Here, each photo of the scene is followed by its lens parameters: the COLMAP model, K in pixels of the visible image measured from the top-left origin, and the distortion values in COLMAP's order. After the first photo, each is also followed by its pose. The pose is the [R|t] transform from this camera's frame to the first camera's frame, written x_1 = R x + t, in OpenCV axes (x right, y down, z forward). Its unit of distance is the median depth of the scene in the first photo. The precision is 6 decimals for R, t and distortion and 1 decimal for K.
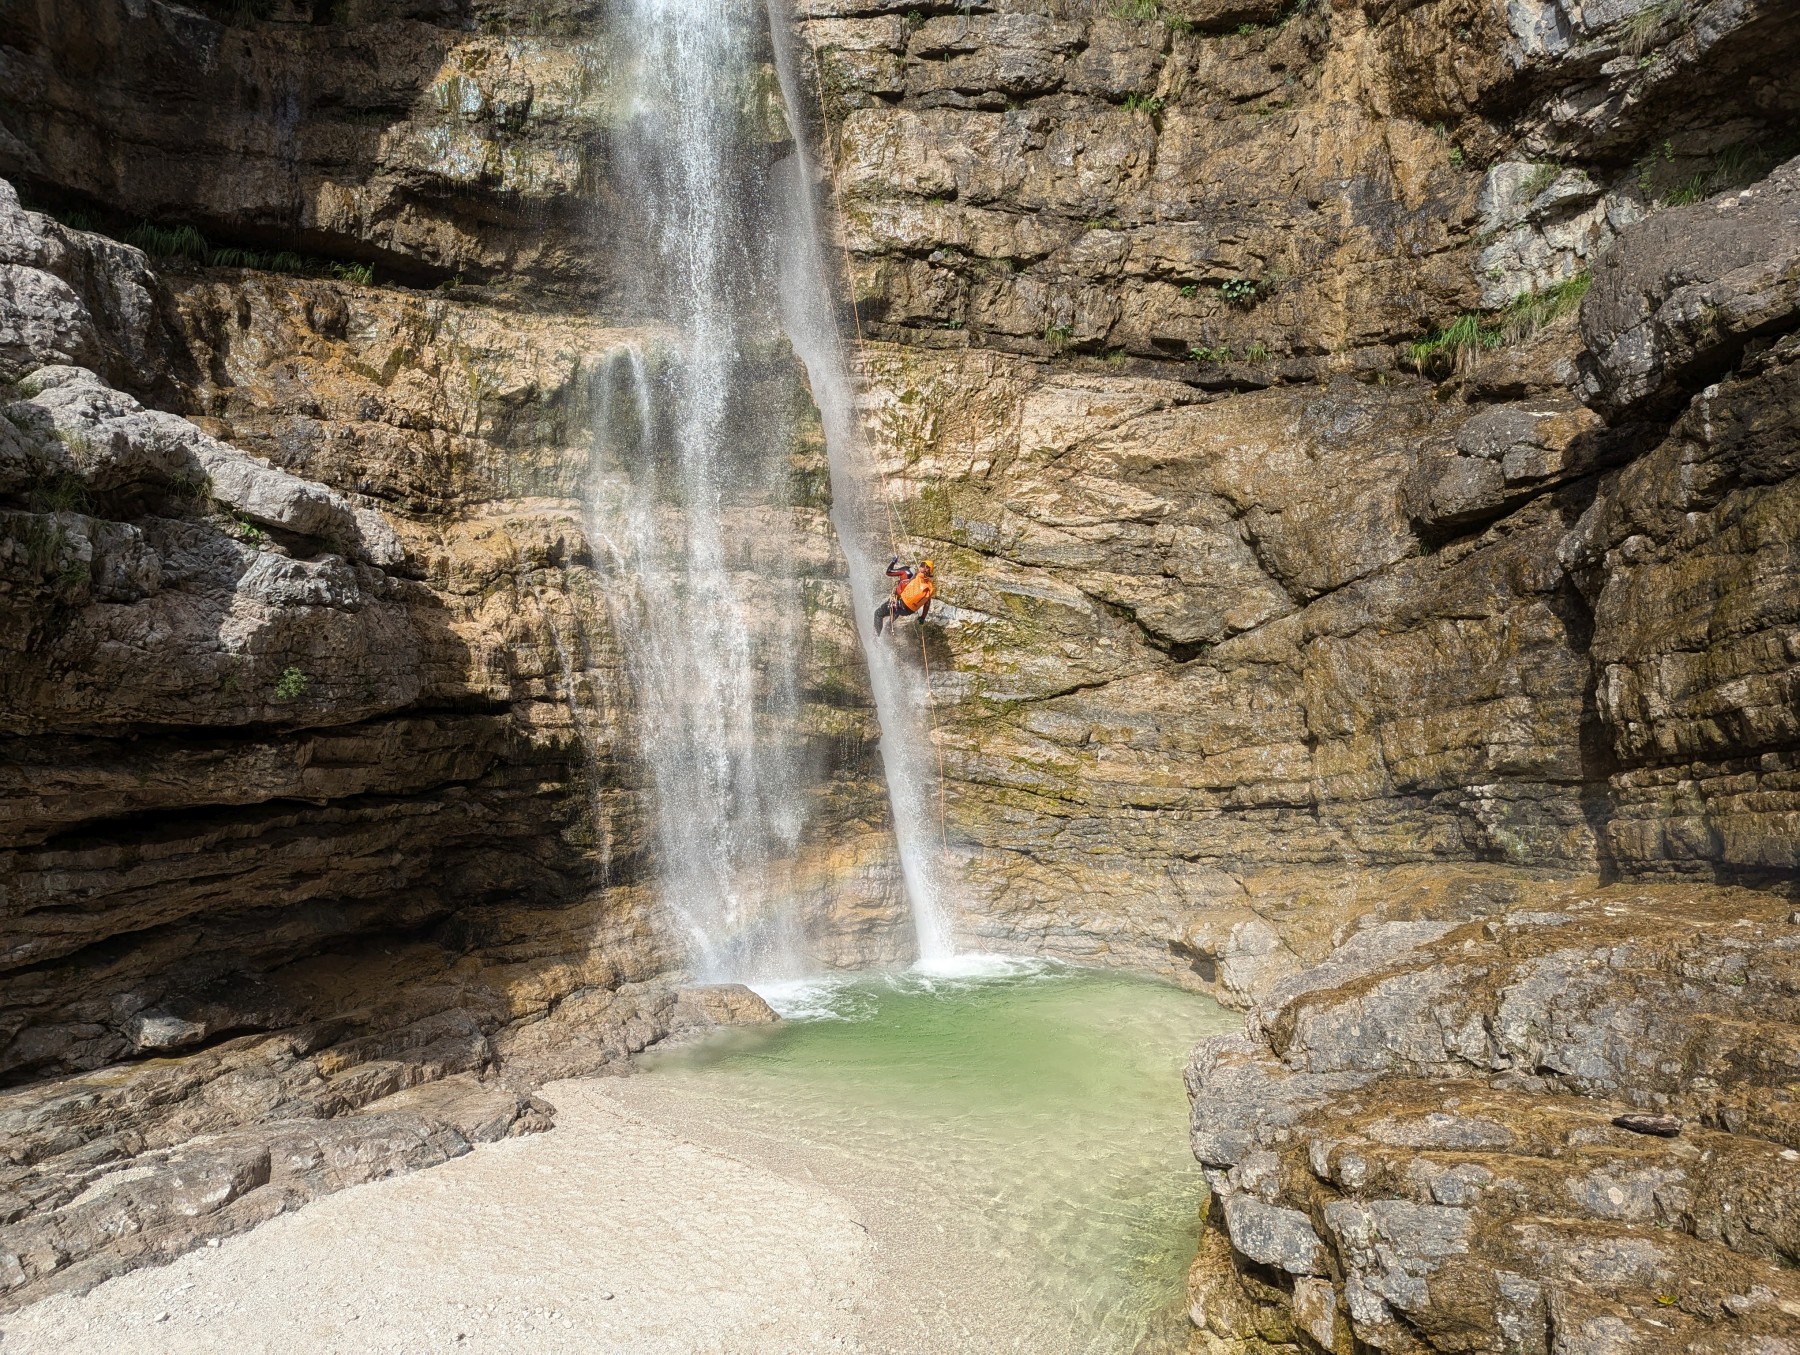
lens RADIAL K [[1265.5, 0, 893.4], [0, 1265.5, 669.3], [0, 0, 1]] dist [0.070510, -0.060886]
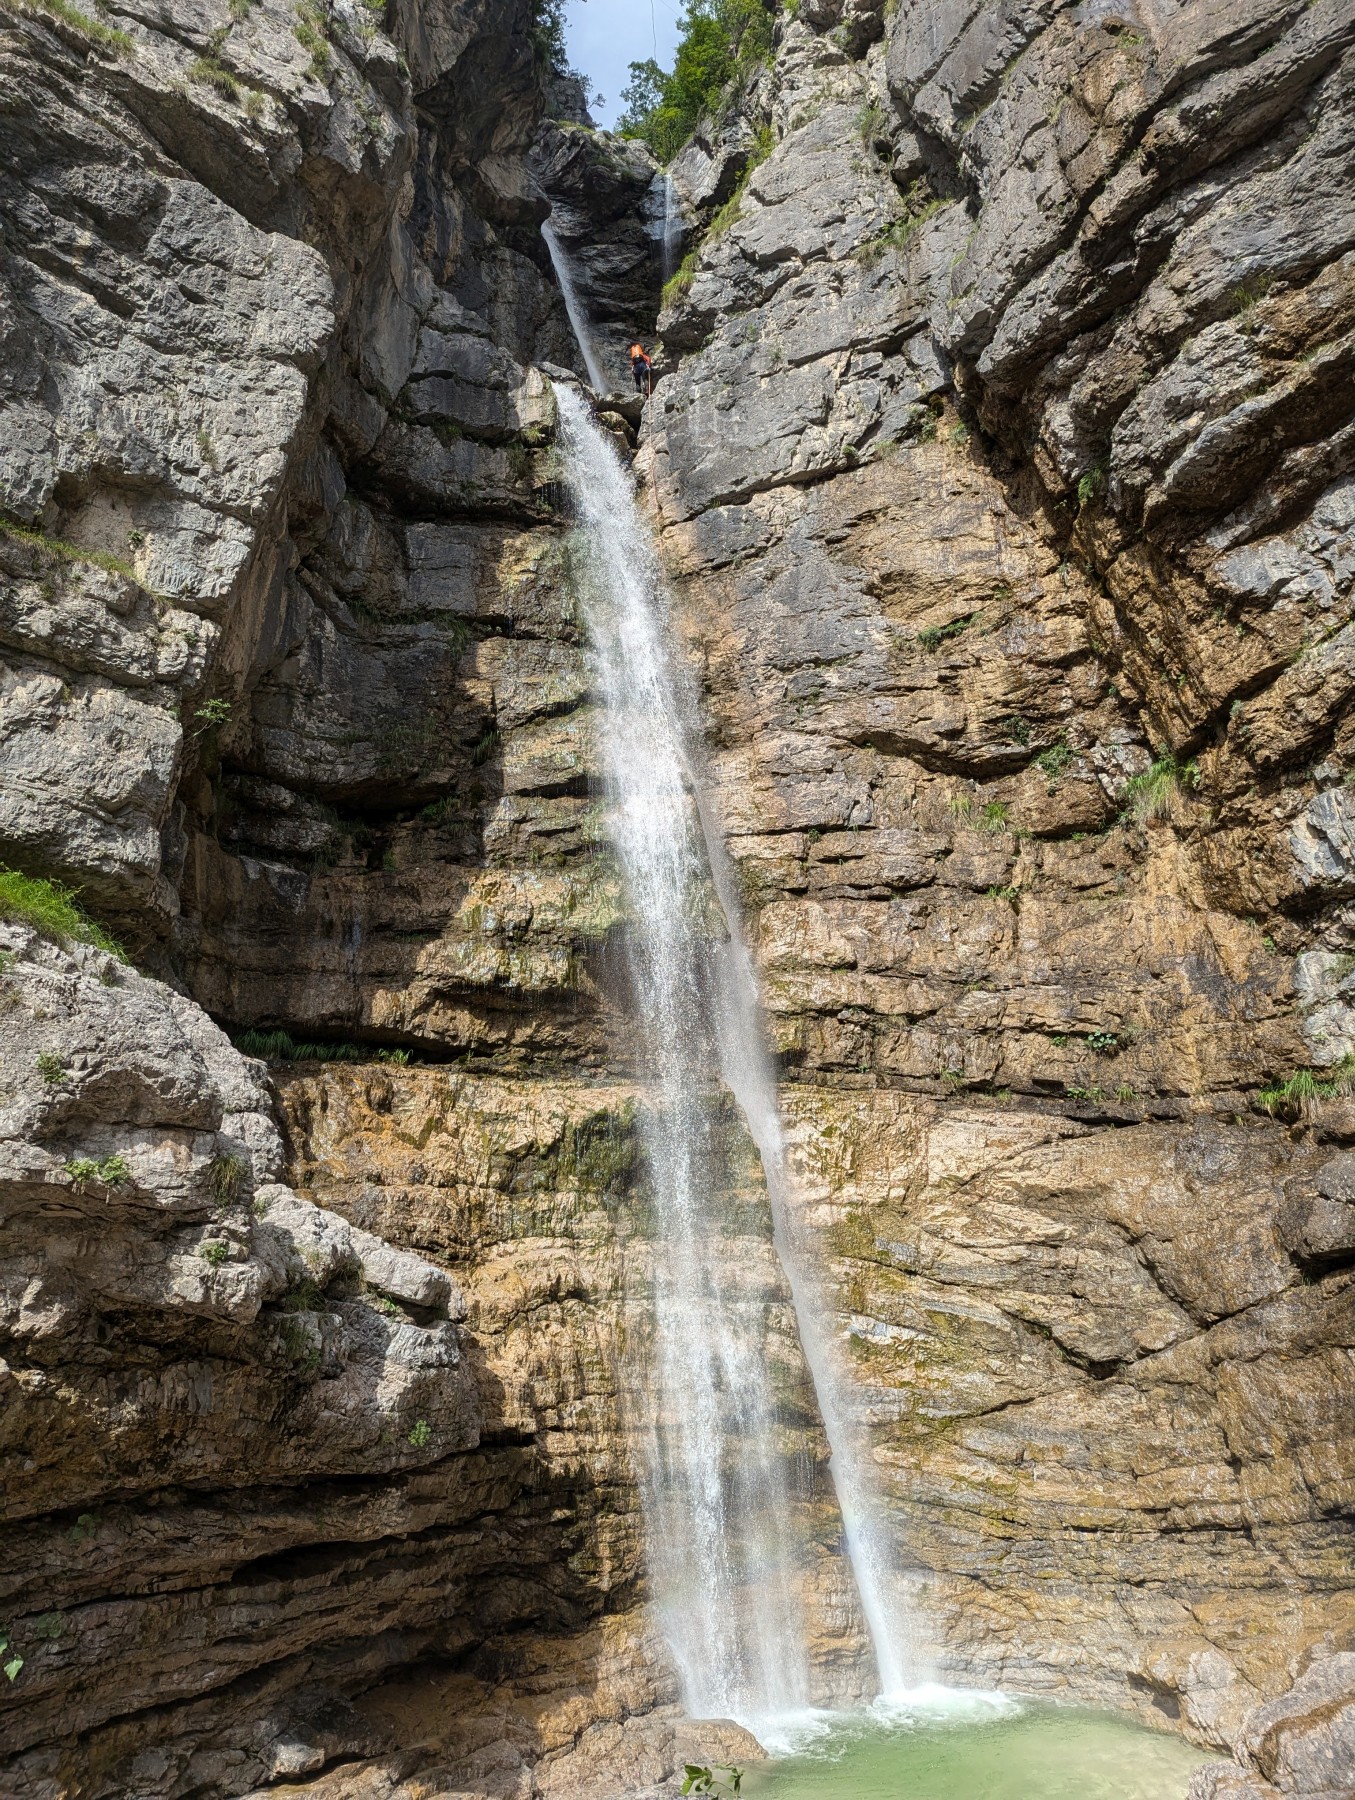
lens RADIAL K [[1265.5, 0, 666.0], [0, 1265.5, 878.2], [0, 0, 1]] dist [0.070510, -0.060886]
pose [[0.998448, -0.030665, -0.046488, -0.091825], [0.013161, 0.941027, -0.338075, -0.047173], [0.054114, 0.336939, 0.939970, -0.234102]]
